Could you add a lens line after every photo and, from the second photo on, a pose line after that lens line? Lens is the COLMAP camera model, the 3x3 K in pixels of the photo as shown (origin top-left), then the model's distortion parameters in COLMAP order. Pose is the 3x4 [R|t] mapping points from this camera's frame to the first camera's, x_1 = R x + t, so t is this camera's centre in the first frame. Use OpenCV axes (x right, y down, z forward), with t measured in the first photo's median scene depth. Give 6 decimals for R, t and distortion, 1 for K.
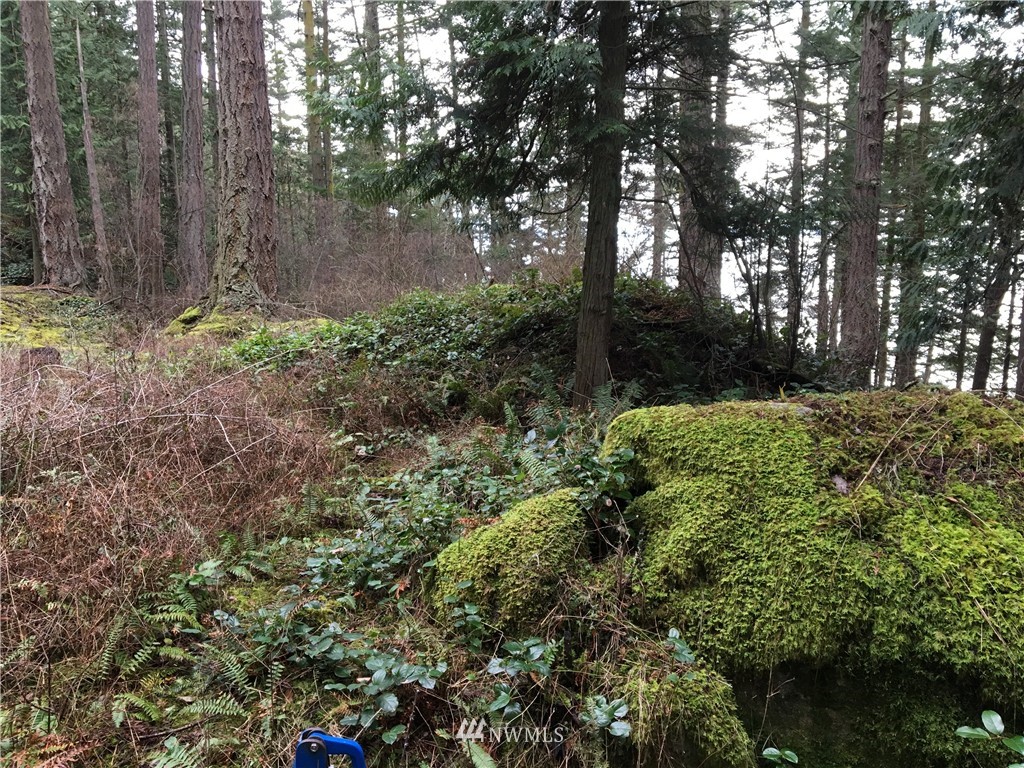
lens RADIAL K [[871.6, 0, 512.0], [0, 871.6, 384.0], [0, 0, 1]] dist [0.049681, 0.000451]
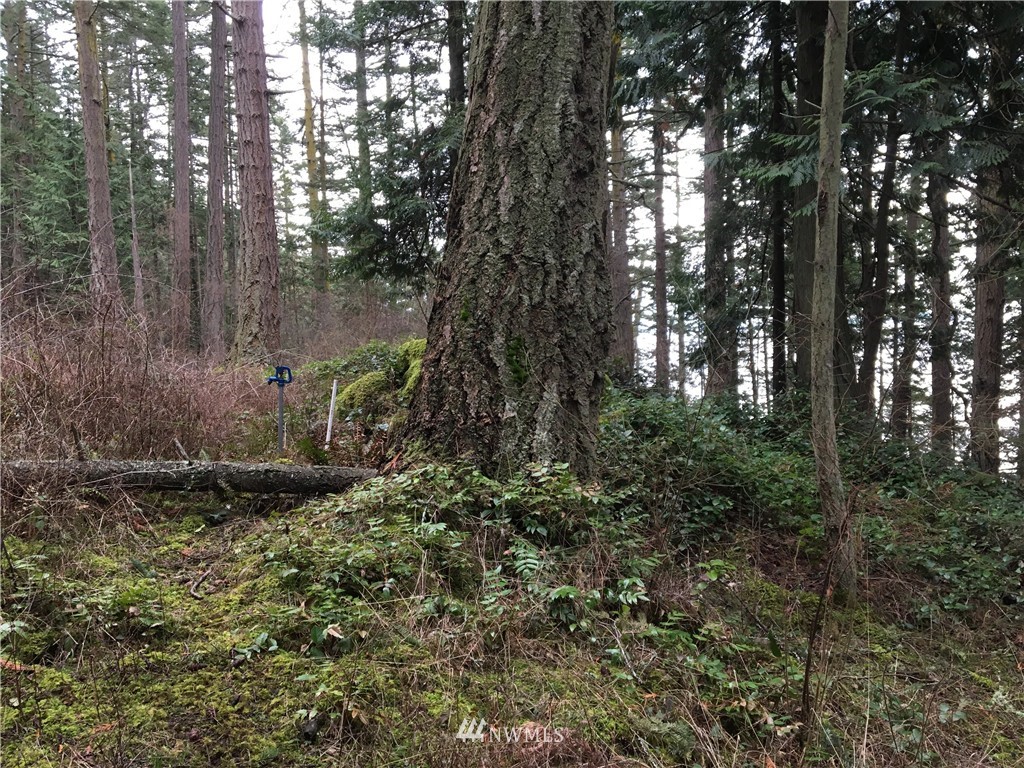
lens RADIAL K [[856.1, 0, 512.0], [0, 856.1, 384.0], [0, 0, 1]] dist [0.080489, 0.000422]
pose [[0.999772, -0.021256, -0.001877, 0.030071], [0.020930, 0.993967, -0.107664, 0.029122], [0.004154, 0.107600, 0.994186, -0.105007]]
